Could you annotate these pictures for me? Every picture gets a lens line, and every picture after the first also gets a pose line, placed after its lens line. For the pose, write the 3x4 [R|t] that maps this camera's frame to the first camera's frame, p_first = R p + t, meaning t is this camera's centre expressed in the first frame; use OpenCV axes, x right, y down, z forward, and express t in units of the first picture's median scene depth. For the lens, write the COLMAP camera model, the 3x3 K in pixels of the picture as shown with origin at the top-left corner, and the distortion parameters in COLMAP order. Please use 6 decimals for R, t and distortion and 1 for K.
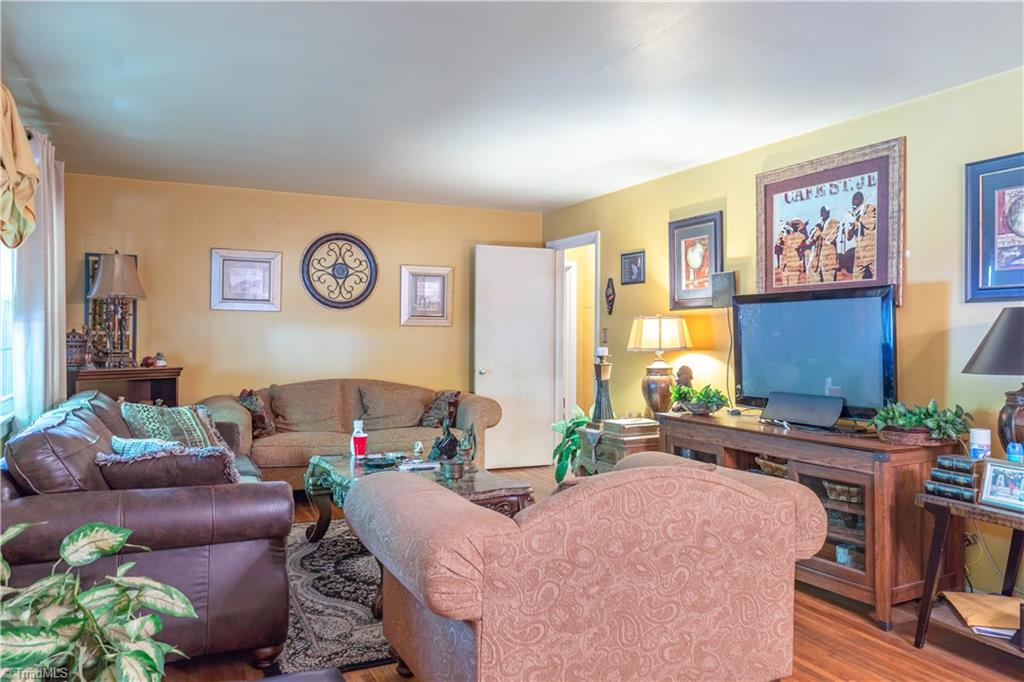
lens RADIAL K [[735.1, 0, 512.0], [0, 735.1, 341.0], [0, 0, 1]] dist [-0.042758, 0.032317]
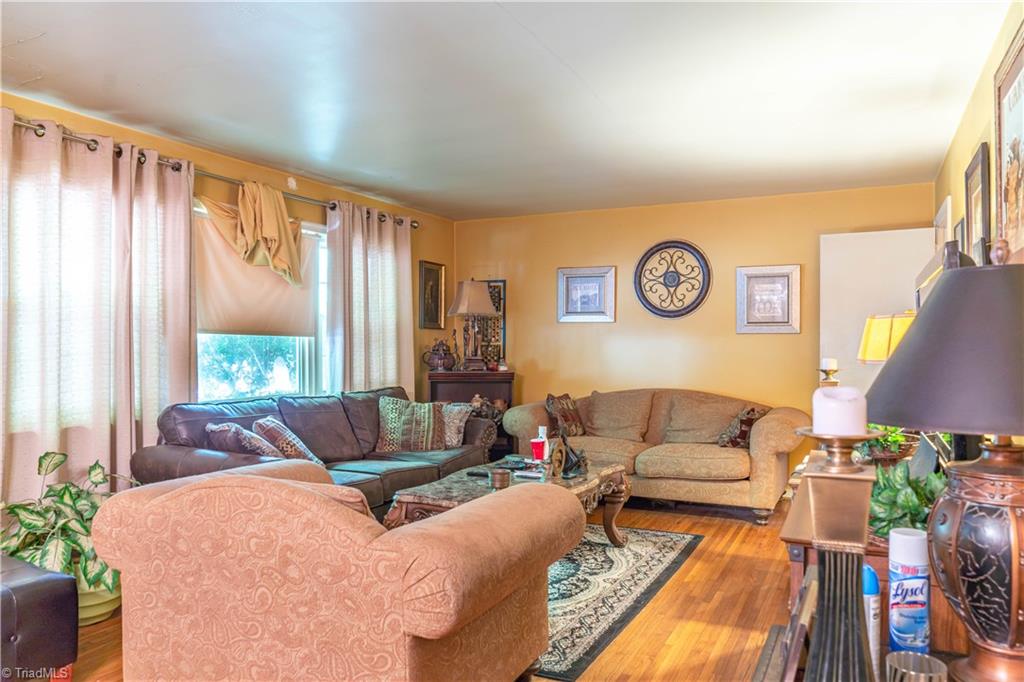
lens RADIAL K [[725.0, 0, 517.2], [0, 725.0, 350.5], [0, 0, 1]] dist [-0.041149, 0.034009]
pose [[0.617617, 0.001005, -0.786479, 0.437195], [-0.002487, 0.999997, -0.000675, 0.001500], [0.786475, 0.002373, 0.617617, 0.257093]]
